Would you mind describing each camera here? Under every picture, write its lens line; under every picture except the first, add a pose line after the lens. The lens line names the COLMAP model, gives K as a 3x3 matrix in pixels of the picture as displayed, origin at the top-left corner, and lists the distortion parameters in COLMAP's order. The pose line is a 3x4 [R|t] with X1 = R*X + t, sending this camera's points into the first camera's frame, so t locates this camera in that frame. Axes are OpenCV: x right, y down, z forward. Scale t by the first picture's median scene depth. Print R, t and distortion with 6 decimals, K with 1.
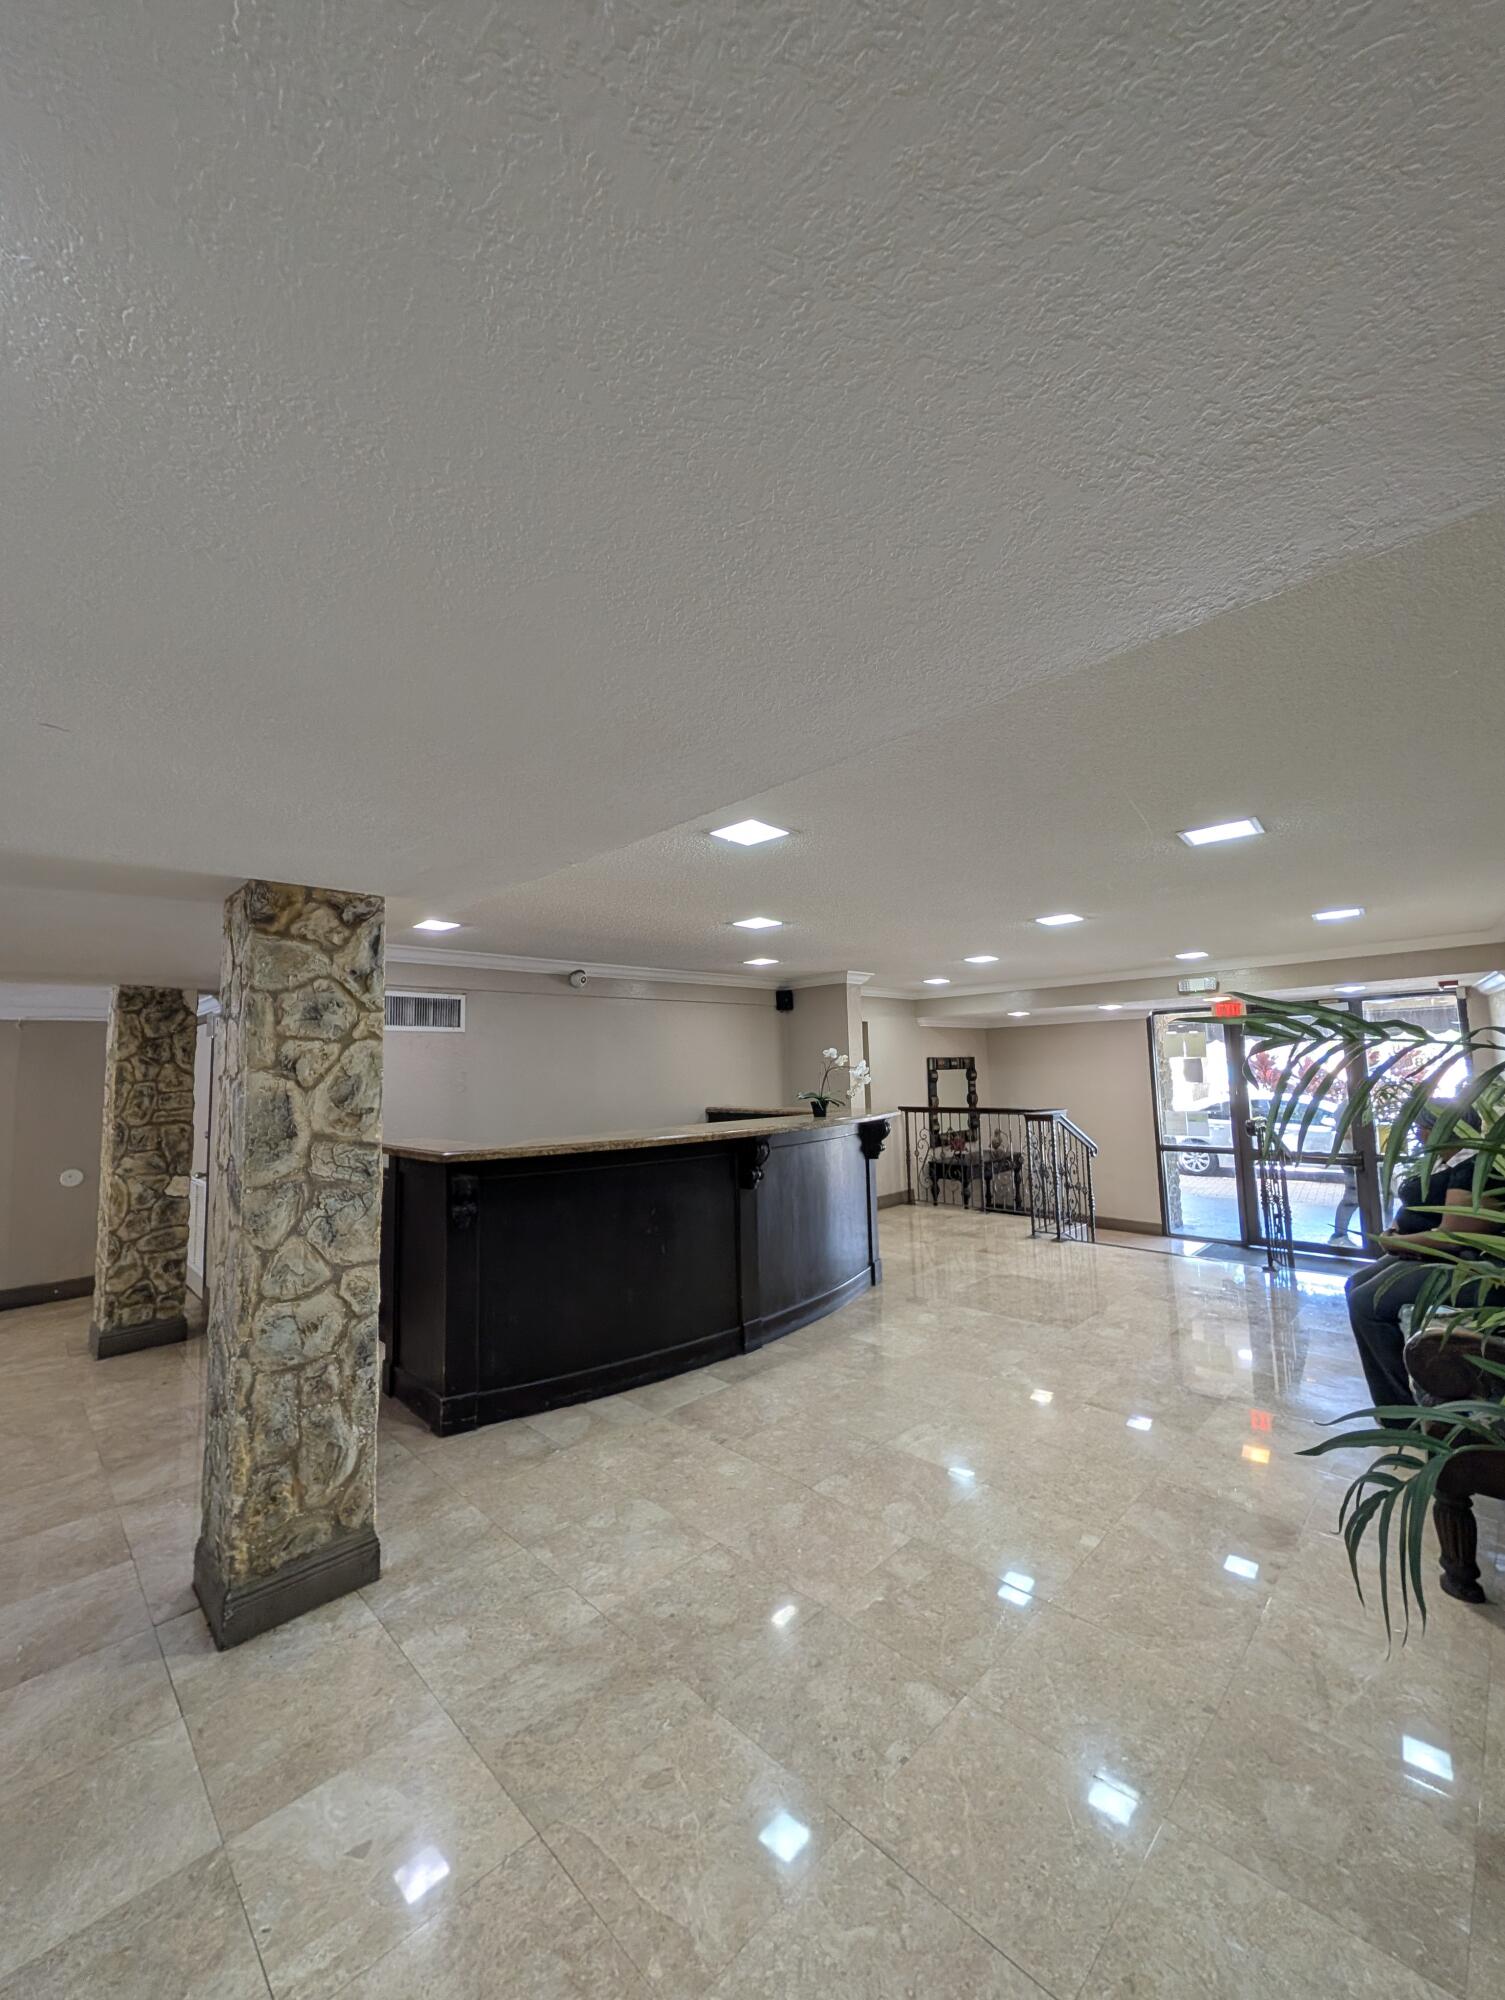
lens RADIAL K [[767.8, 0, 759.8], [0, 767.8, 1004.6], [0, 0, 1]] dist [0.000217, 0.000508]
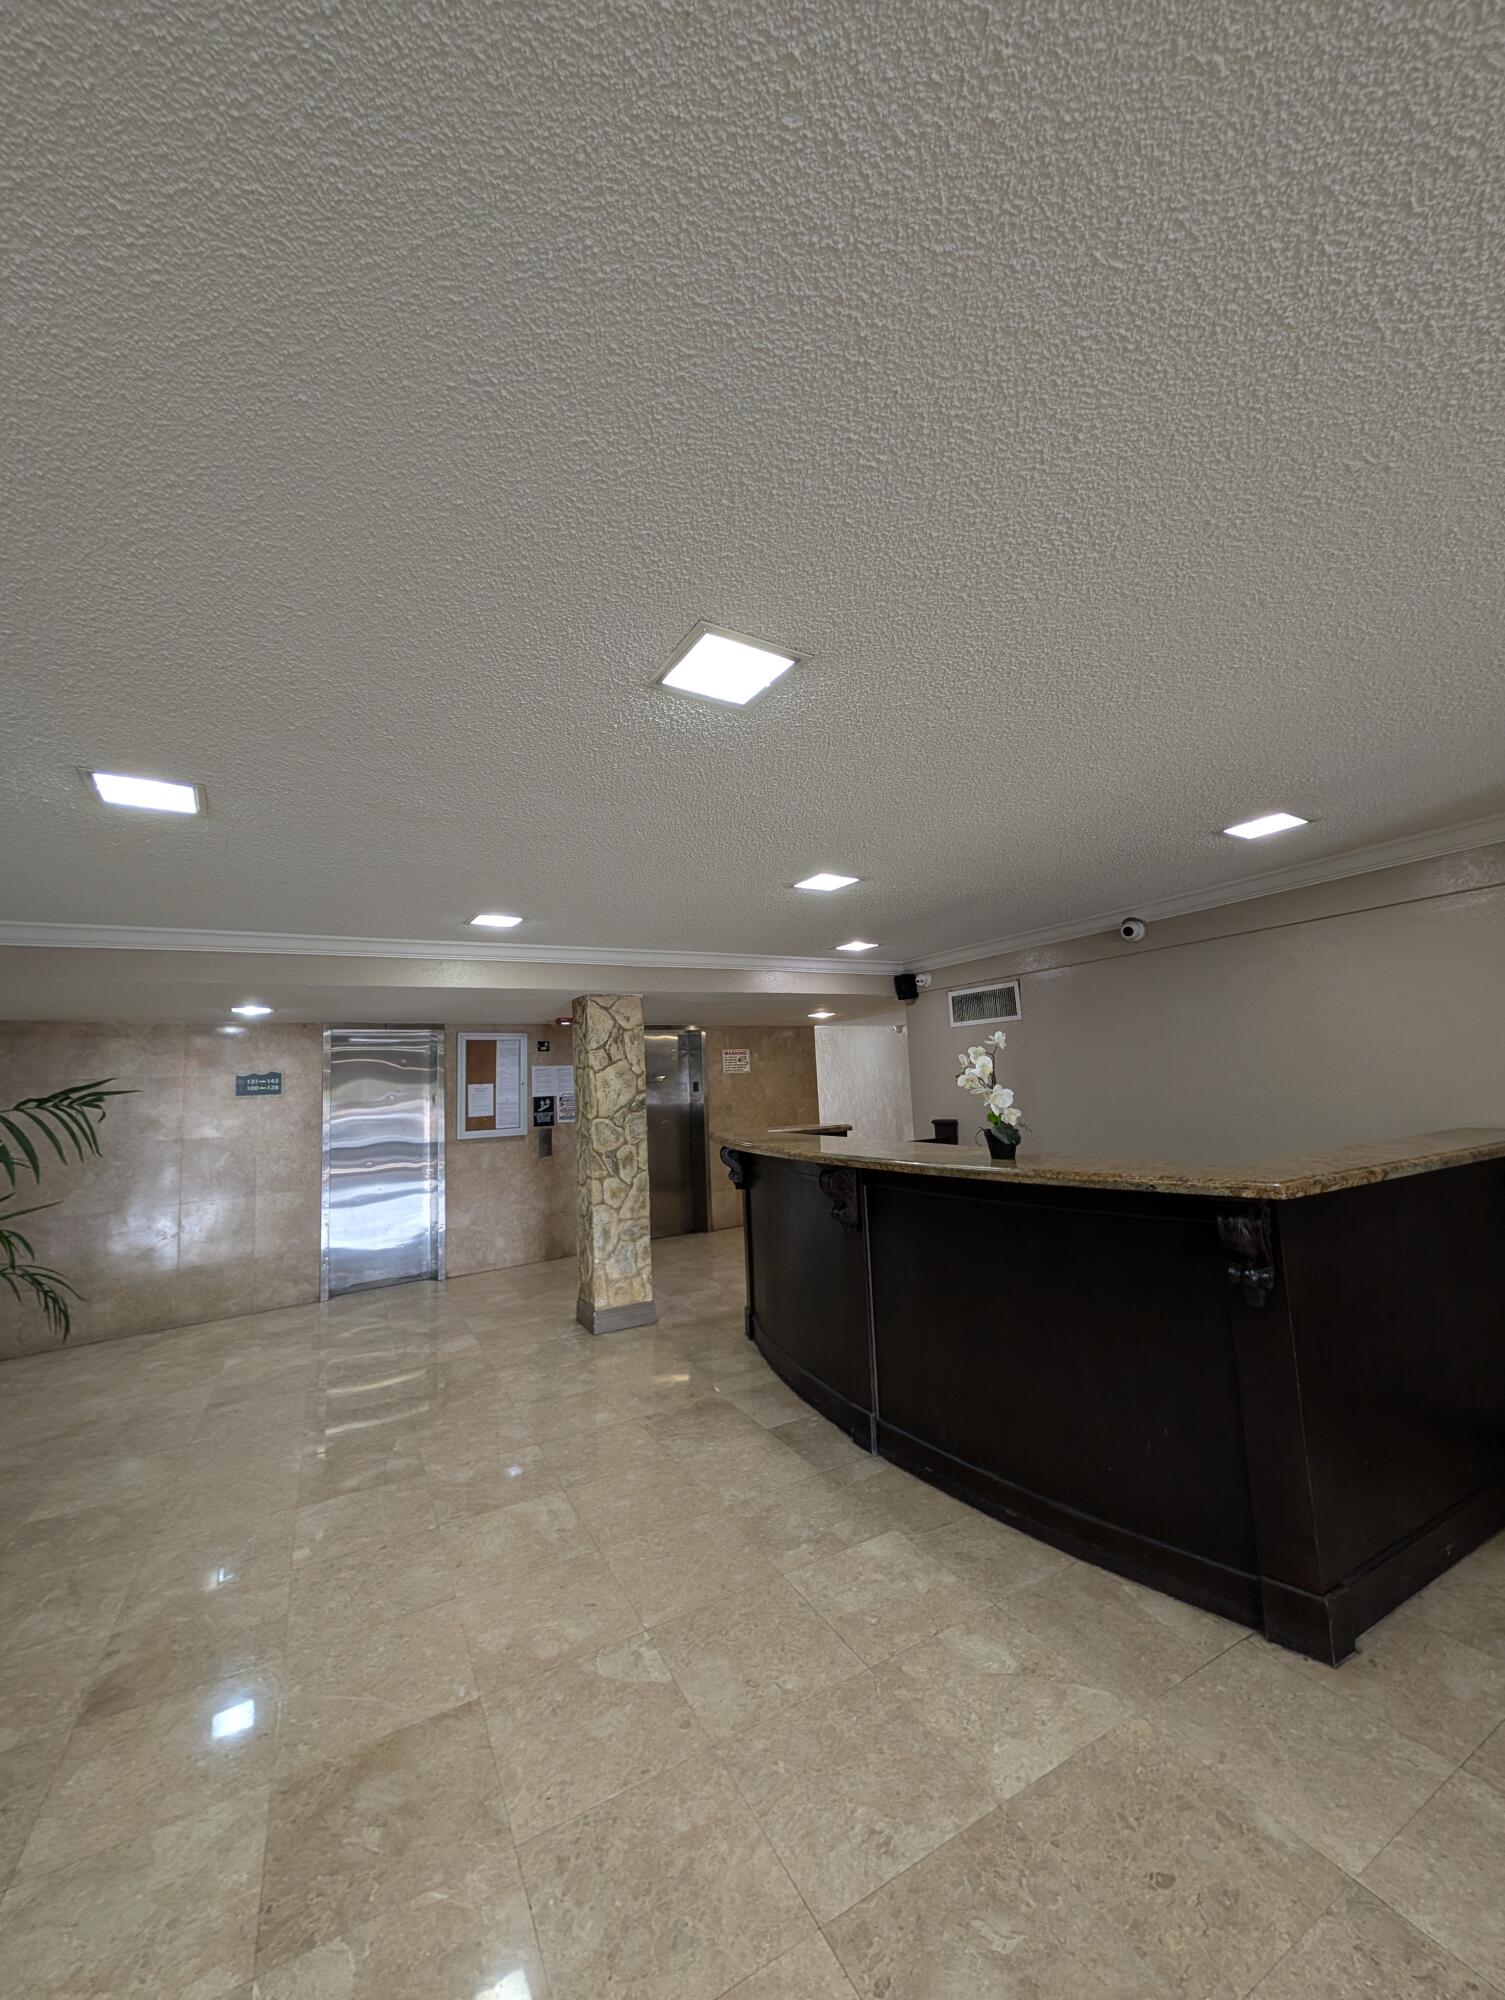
lens RADIAL K [[767.8, 0, 759.8], [0, 767.8, 991.4], [0, 0, 1]] dist [0.000217, 0.000508]
pose [[-0.277717, -0.068337, -0.958229, 0.963982], [0.135287, 0.984744, -0.109437, 0.094565], [0.951089, -0.160028, -0.264235, 1.459399]]
